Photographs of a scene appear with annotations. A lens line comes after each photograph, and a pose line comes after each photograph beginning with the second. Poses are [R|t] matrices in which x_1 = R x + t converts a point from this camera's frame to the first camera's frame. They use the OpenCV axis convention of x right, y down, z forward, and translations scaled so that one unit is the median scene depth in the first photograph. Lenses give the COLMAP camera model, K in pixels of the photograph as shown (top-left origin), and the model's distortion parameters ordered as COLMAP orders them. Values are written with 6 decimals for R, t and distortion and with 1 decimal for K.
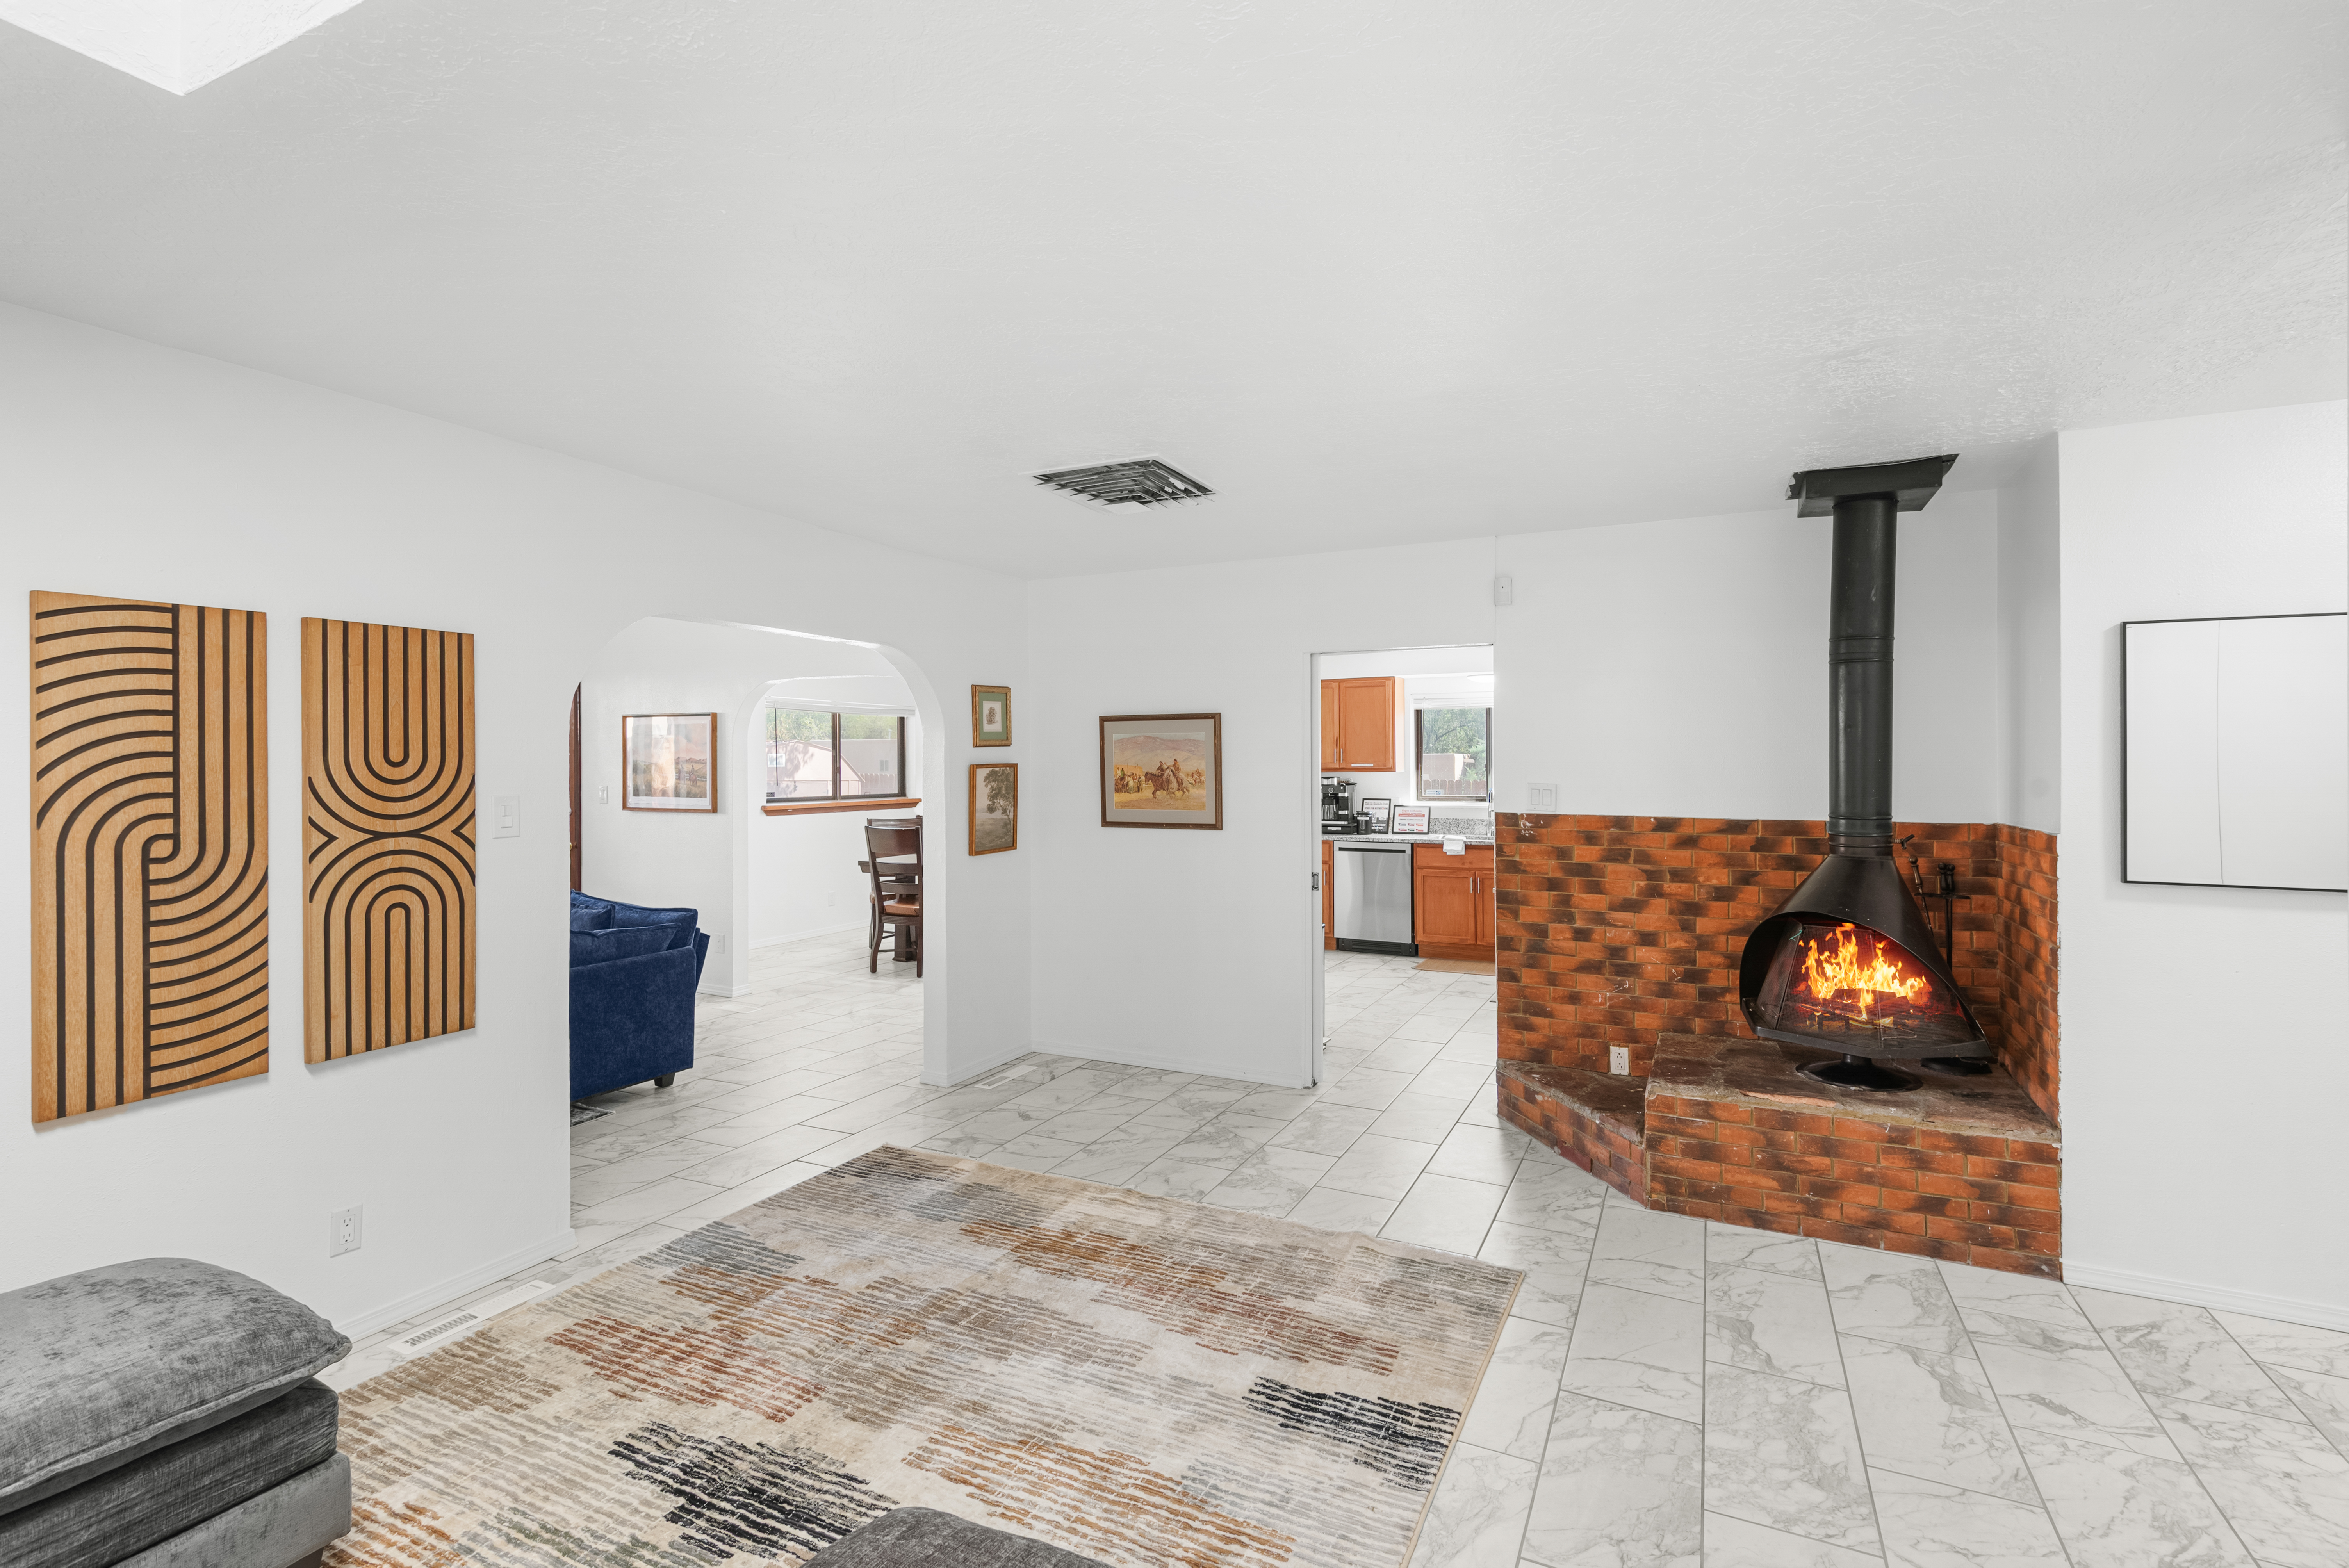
lens RADIAL K [[1071.5, 0, 1187.7], [0, 1071.5, 766.7], [0, 0, 1]] dist [0.012384, -0.005662]
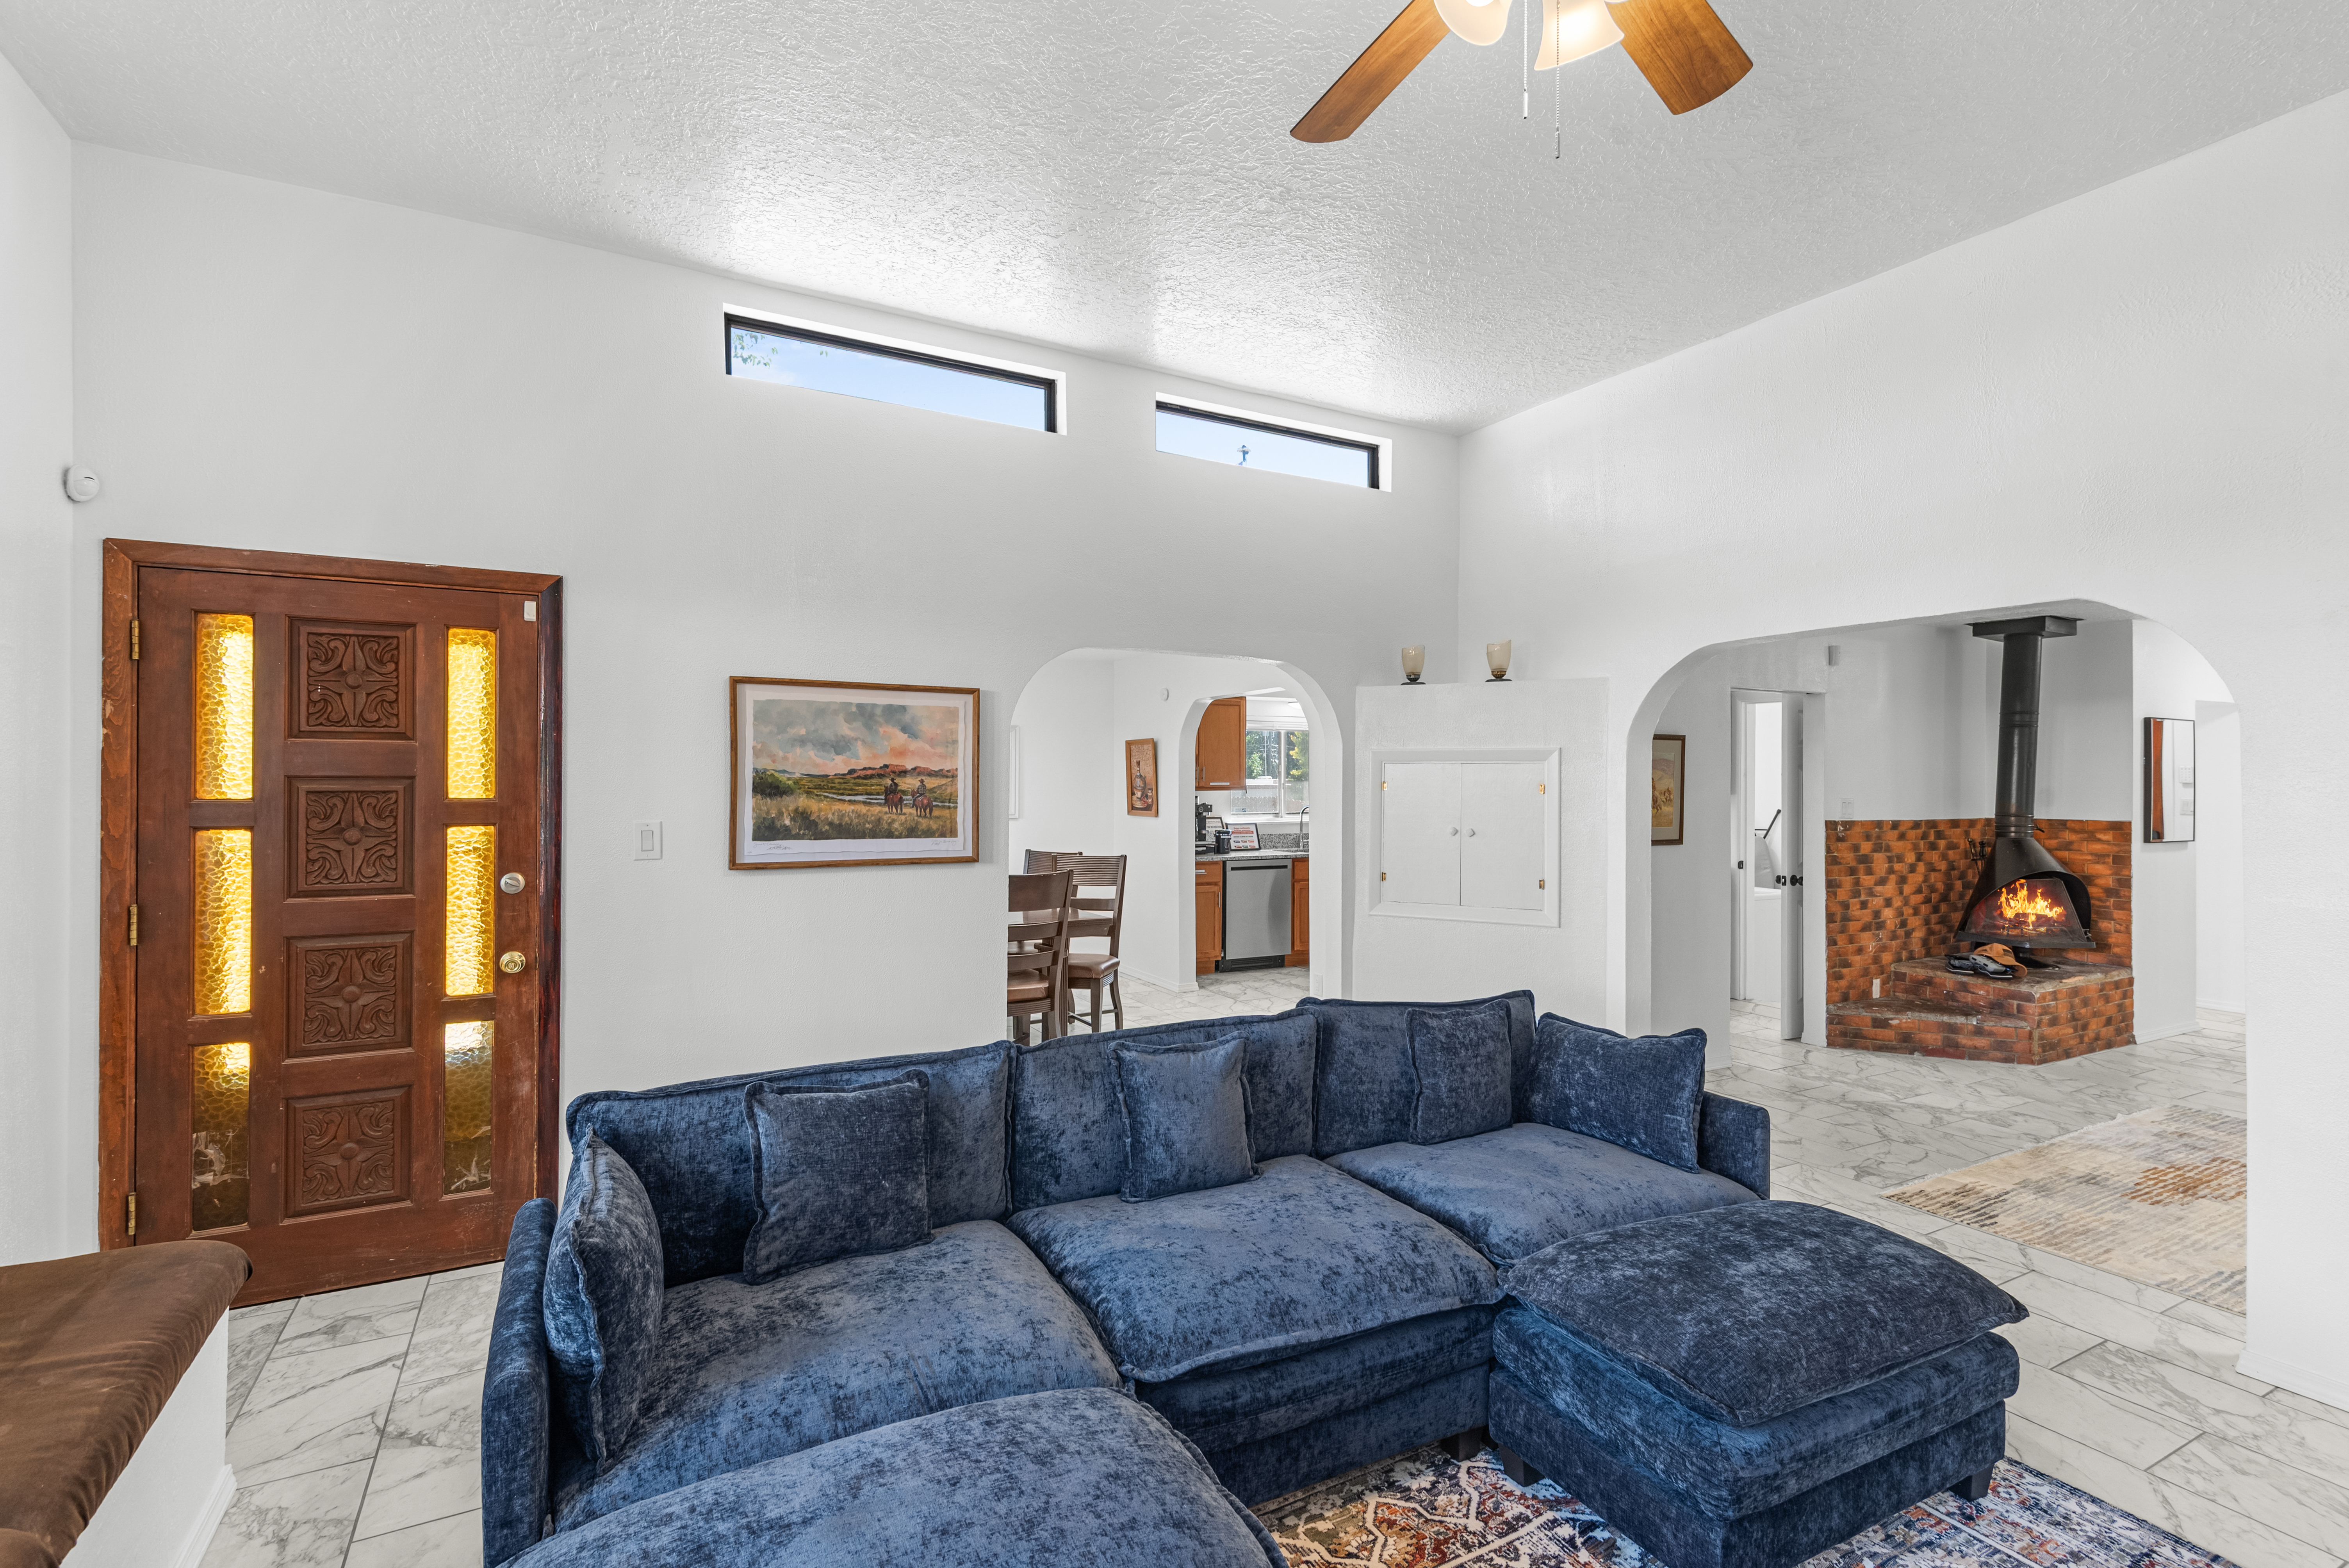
lens RADIAL K [[1071.5, 0, 1166.7], [0, 1071.5, 788.8], [0, 0, 1]] dist [0.012384, -0.005662]
pose [[0.585350, 0.000354, 0.810781, -1.352045], [-0.002910, 0.999994, 0.001664, 0.003686], [-0.810775, -0.003333, 0.585348, 0.933244]]
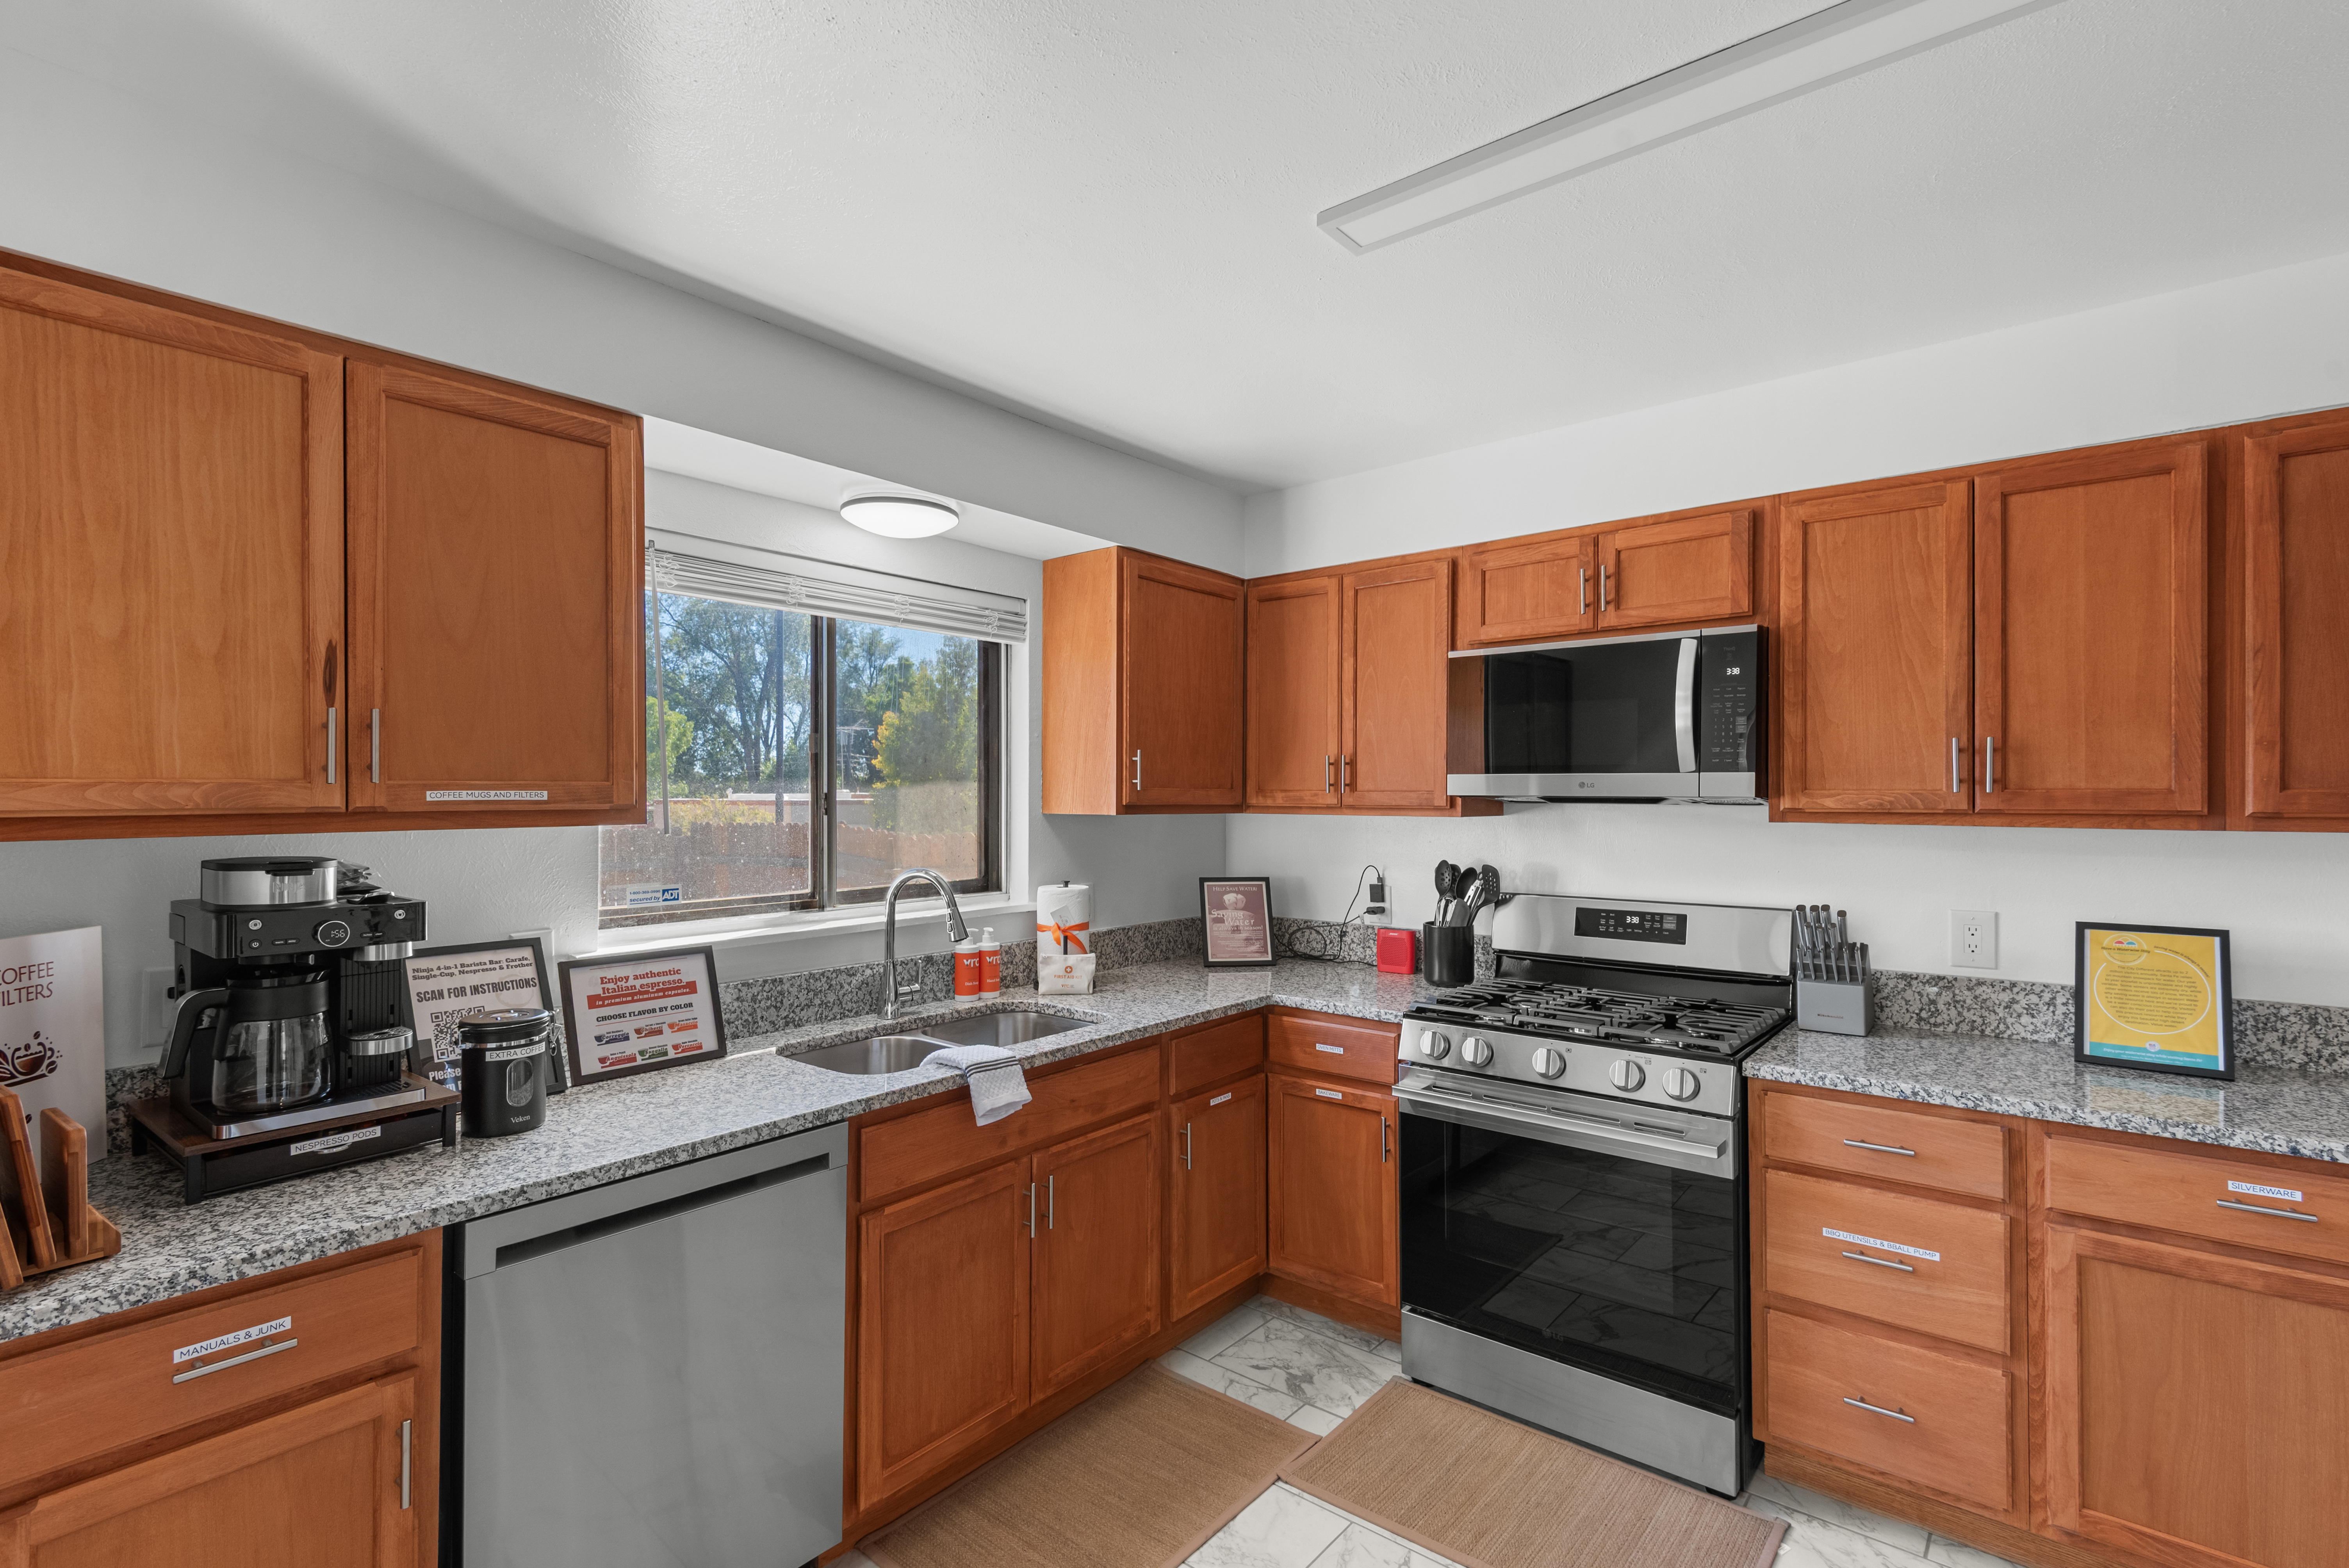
lens RADIAL K [[1071.5, 0, 1196.2], [0, 1071.5, 790.1], [0, 0, 1]] dist [0.012384, -0.005662]
pose [[0.231468, -0.007065, 0.972817, -0.014611], [0.007305, 0.999958, 0.005524, -0.005354], [-0.972815, 0.005828, 0.231510, 1.657918]]
